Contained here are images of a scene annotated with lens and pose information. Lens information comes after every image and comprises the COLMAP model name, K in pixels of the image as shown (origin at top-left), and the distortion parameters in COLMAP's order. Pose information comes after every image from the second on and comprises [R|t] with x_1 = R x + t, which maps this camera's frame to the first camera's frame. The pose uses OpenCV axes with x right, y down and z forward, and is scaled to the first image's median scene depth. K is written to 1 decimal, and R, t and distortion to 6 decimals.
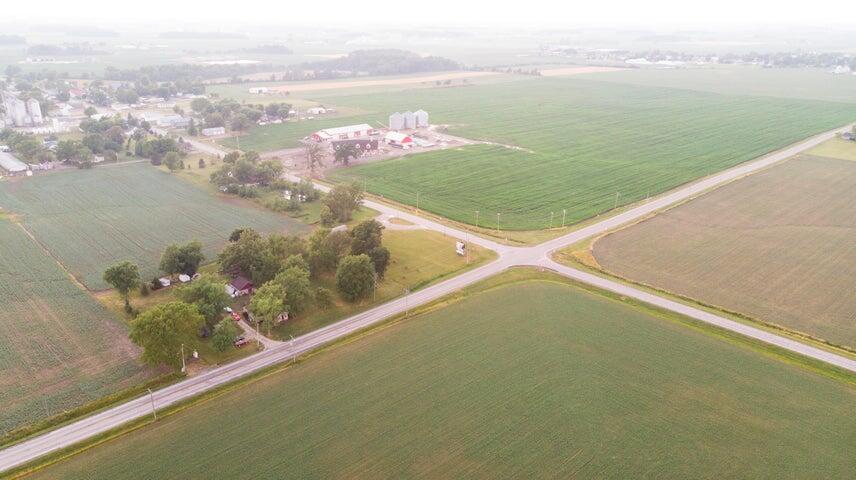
lens RADIAL K [[630.0, 0, 428.0], [0, 630.0, 240.0], [0, 0, 1]] dist [0.000478, 0.051912]
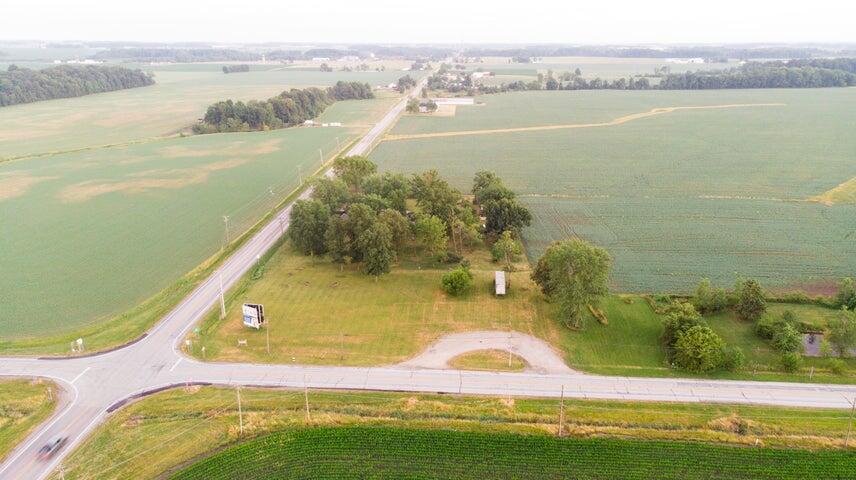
lens RADIAL K [[630.0, 0, 428.0], [0, 630.0, 240.0], [0, 0, 1]] dist [0.000478, 0.051912]
pose [[-0.744246, 0.190107, -0.640279, 0.245653], [-0.235487, 0.822388, 0.517902, -0.315177], [0.625015, 0.536224, -0.567291, 1.238692]]
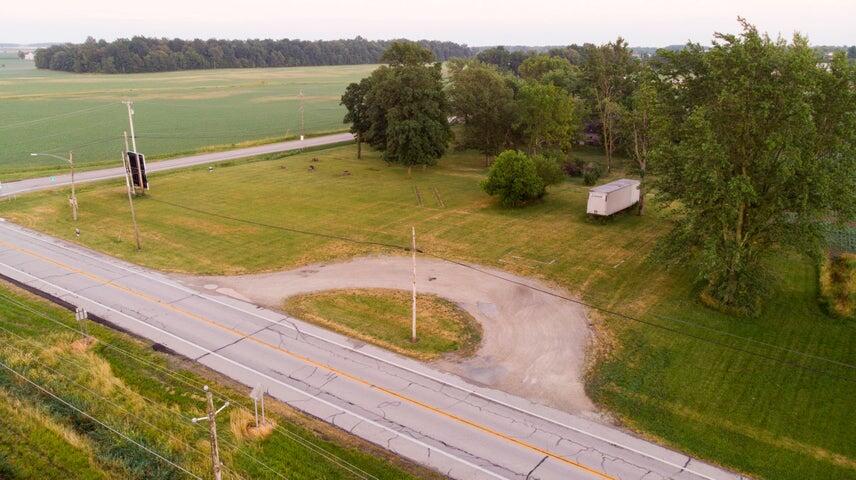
lens RADIAL K [[630.0, 0, 428.0], [0, 630.0, 240.0], [0, 0, 1]] dist [0.000478, 0.051912]
pose [[-0.984103, 0.038346, -0.173407, -0.031493], [-0.072353, 0.805140, 0.588655, -0.140341], [0.162189, 0.591844, -0.789566, 1.178013]]
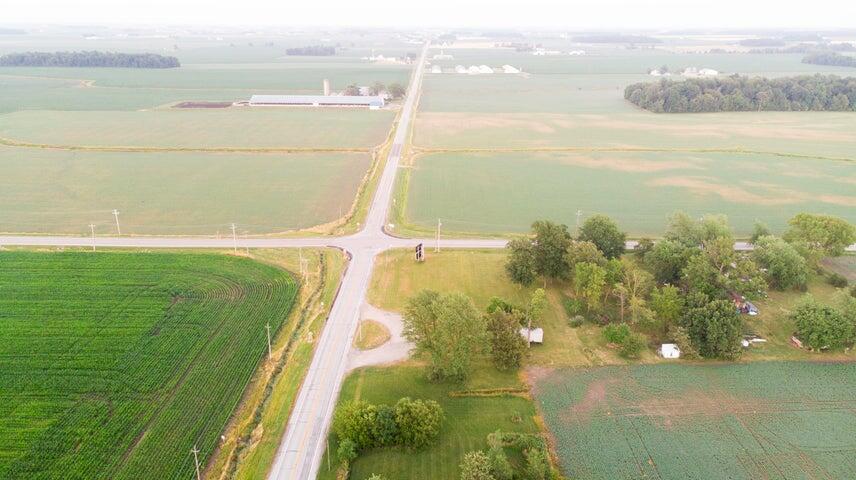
lens RADIAL K [[630.0, 0, 428.0], [0, 630.0, 240.0], [0, 0, 1]] dist [0.000478, 0.051912]
pose [[-0.705169, -0.244218, 0.665653, -0.421016], [0.227319, 0.811384, 0.538499, -0.376261], [-0.671611, 0.531049, -0.516648, 1.266016]]
